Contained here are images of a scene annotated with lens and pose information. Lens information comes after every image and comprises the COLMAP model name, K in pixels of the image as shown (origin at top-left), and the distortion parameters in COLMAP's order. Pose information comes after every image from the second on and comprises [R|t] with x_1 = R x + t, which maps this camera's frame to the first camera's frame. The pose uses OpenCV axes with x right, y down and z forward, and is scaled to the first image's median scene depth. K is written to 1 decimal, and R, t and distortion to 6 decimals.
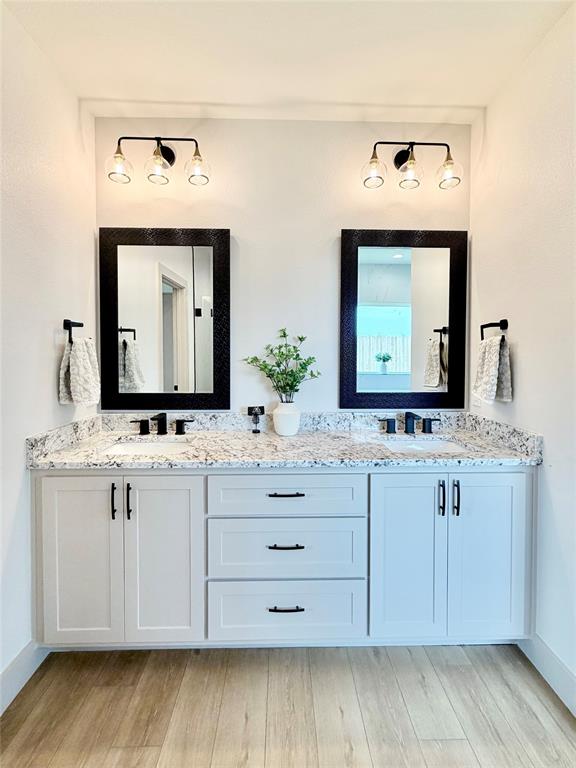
lens RADIAL K [[306.7, 0, 288.9], [0, 306.7, 380.3], [0, 0, 1]] dist [0.000679, 0.000127]
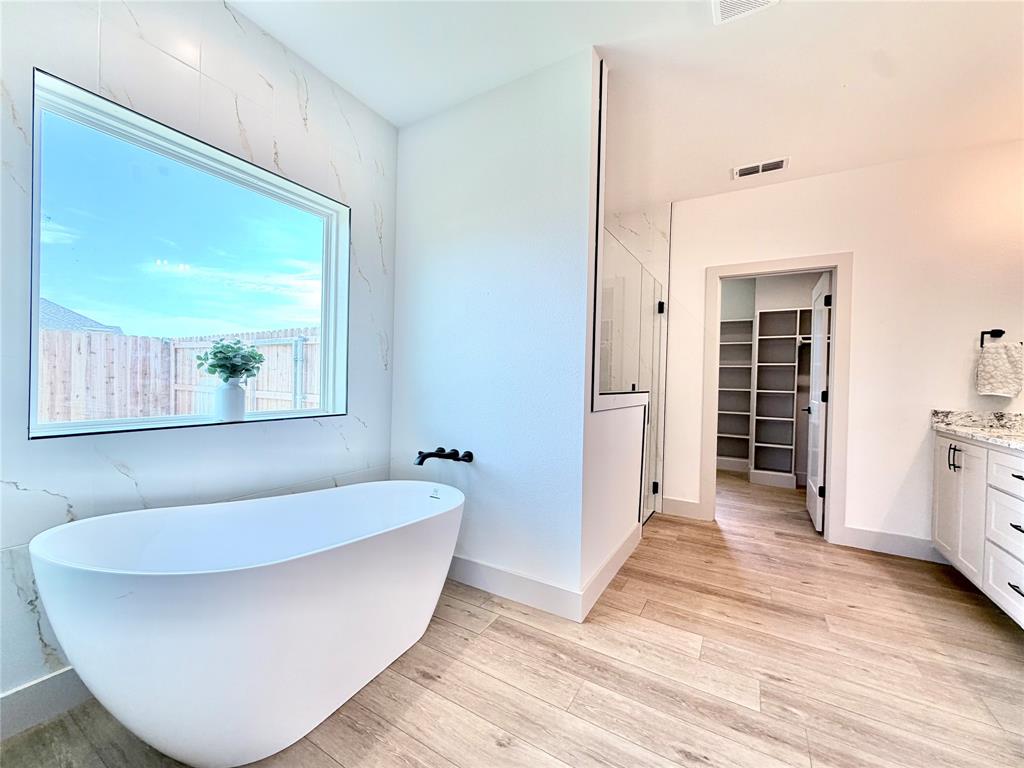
lens RADIAL K [[409.0, 0, 508.7], [0, 409.0, 382.4], [0, 0, 1]] dist [0.000679, 0.000127]
pose [[-0.538368, 0.003113, -0.842704, 2.071022], [-0.064429, 0.996914, 0.044844, 0.086943], [0.840244, 0.078437, -0.536506, 0.247753]]
